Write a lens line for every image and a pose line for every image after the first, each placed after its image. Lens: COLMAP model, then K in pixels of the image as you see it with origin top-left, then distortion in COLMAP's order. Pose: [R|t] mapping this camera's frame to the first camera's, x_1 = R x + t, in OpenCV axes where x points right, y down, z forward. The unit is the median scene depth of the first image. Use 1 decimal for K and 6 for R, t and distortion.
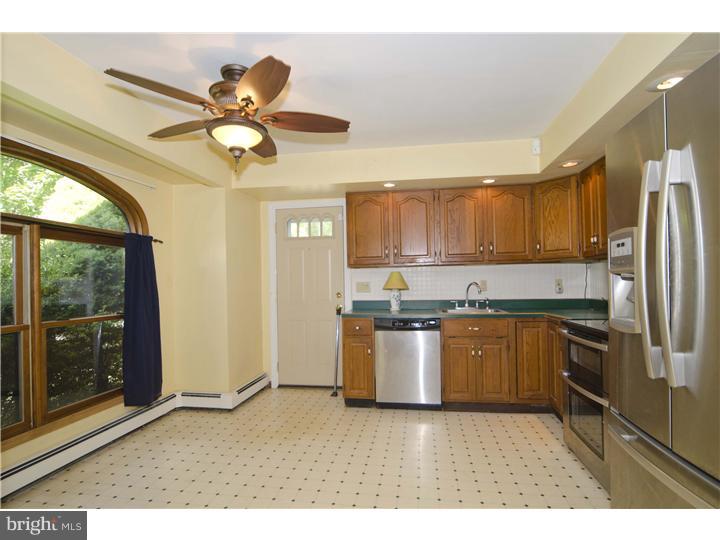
lens RADIAL K [[392.1, 0, 356.6], [0, 392.1, 277.8], [0, 0, 1]] dist [-0.000884, 0.000211]
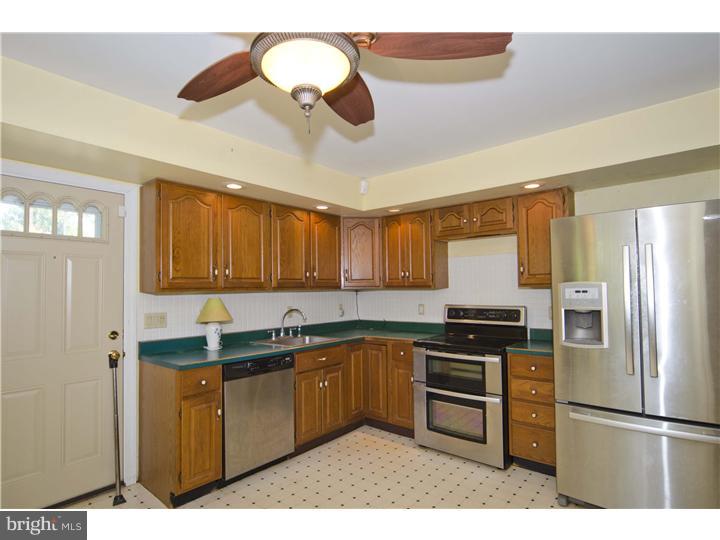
lens RADIAL K [[371.9, 0, 359.2], [0, 371.9, 276.9], [0, 0, 1]] dist [-0.035467, 0.000154]
pose [[0.515659, 0.041355, 0.855795, -0.375082], [0.000583, 0.998817, -0.048617, -0.021428], [-0.856793, 0.025569, 0.515025, 0.396705]]
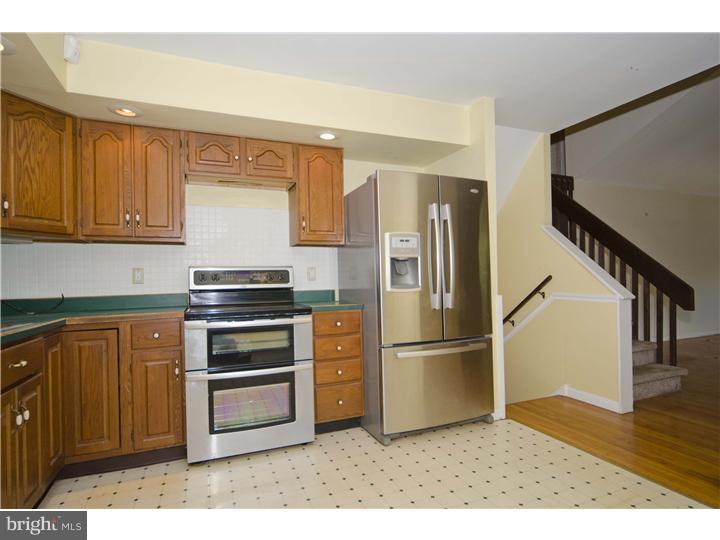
lens RADIAL K [[392.1, 0, 356.6], [0, 392.1, 277.8], [0, 0, 1]] dist [-0.000884, 0.000211]
pose [[-0.512560, 0.032589, 0.858033, -0.245791], [0.025811, 0.999413, -0.022540, 0.045317], [-0.858263, 0.010593, -0.513100, 0.783503]]
